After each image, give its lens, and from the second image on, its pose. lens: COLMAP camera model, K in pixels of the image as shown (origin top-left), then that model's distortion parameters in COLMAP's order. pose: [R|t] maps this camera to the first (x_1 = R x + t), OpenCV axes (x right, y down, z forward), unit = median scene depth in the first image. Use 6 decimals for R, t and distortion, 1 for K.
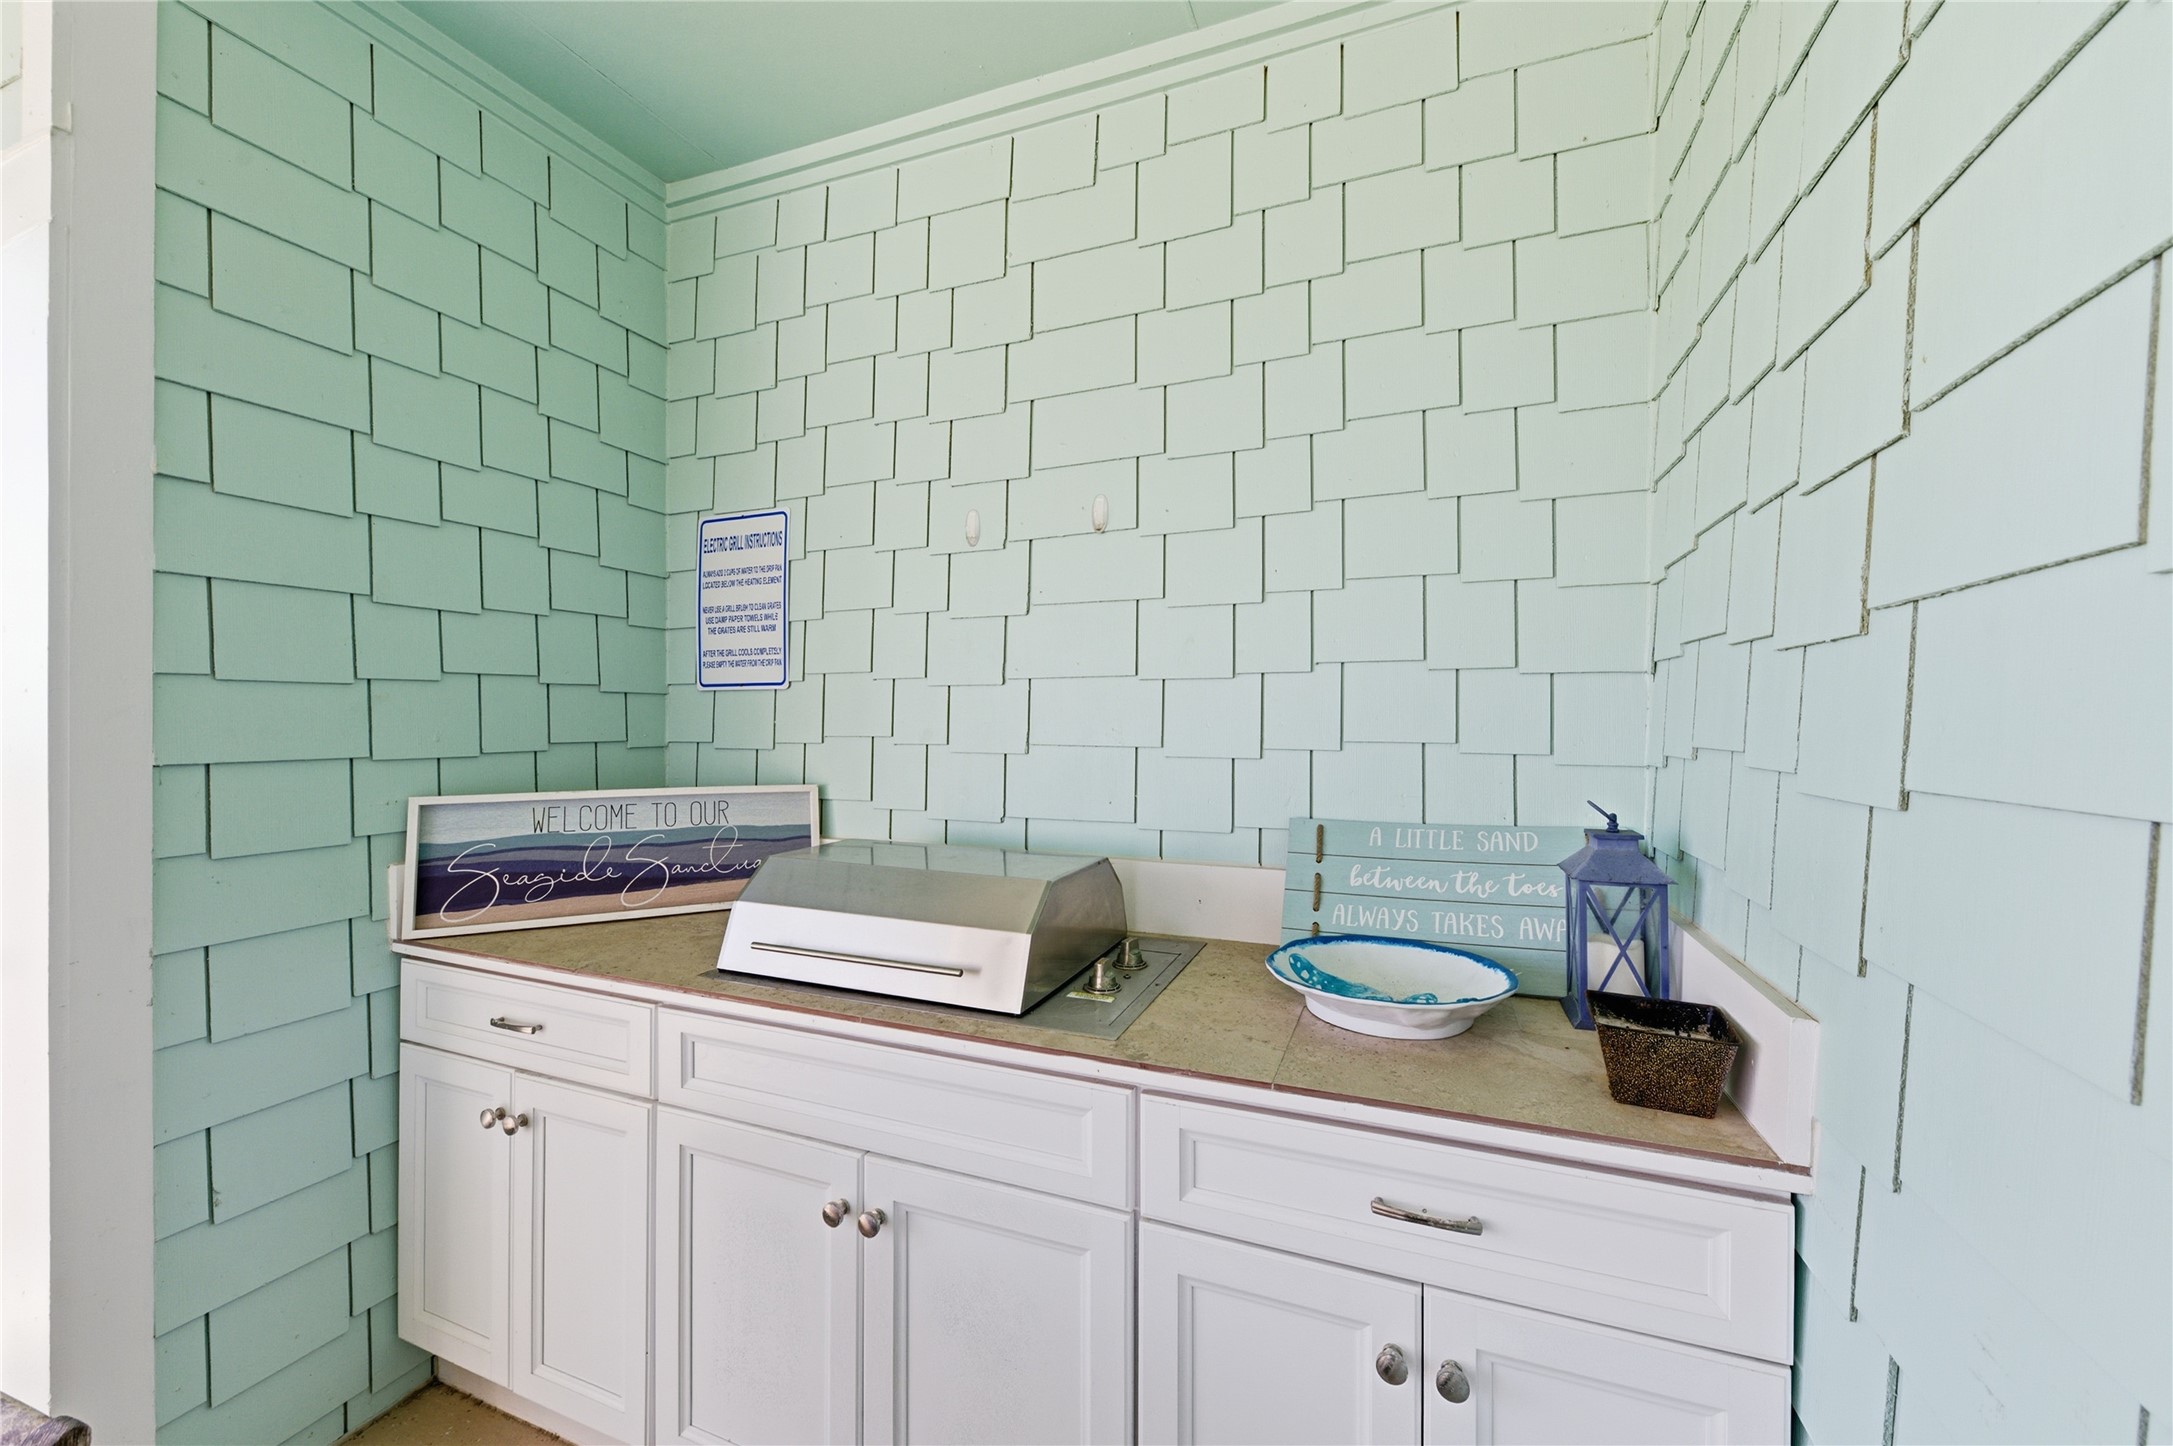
lens RADIAL K [[844.2, 0, 1081.3], [0, 844.2, 726.0], [0, 0, 1]] dist [-0.003363, 0.001492]
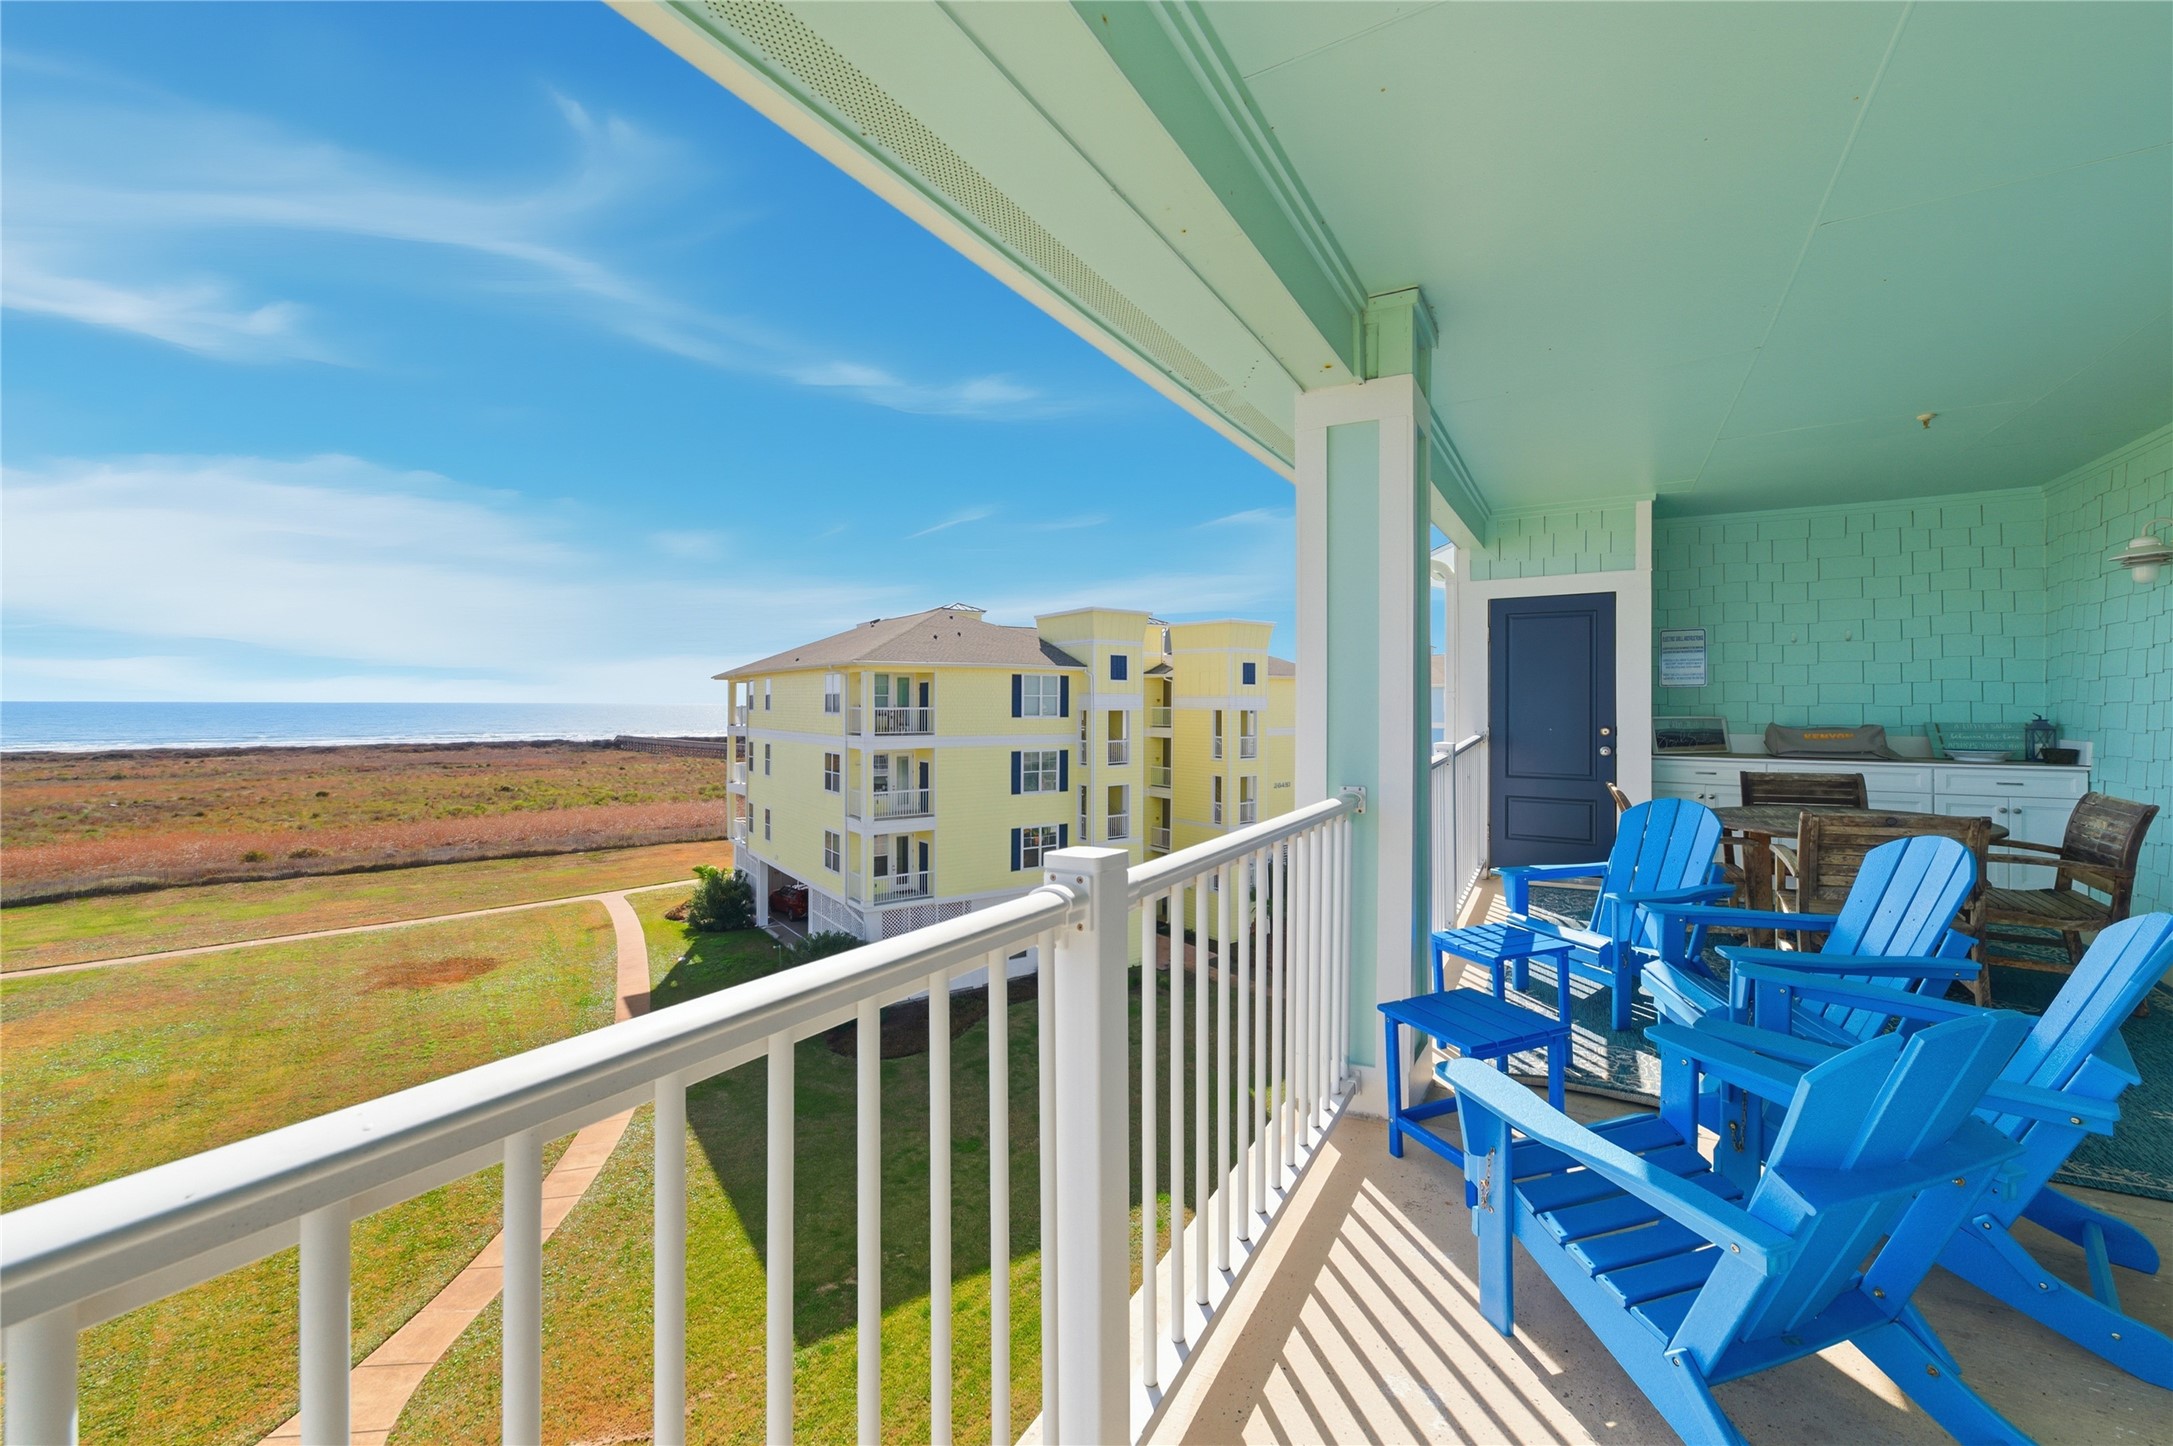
lens RADIAL K [[844.2, 0, 1090.5], [0, 844.2, 710.9], [0, 0, 1]] dist [-0.003363, 0.001492]
pose [[0.986132, 0.003915, -0.165917, -2.704864], [-0.005247, 0.999957, -0.007594, 0.107789], [0.165880, 0.008360, 0.986111, -3.185839]]
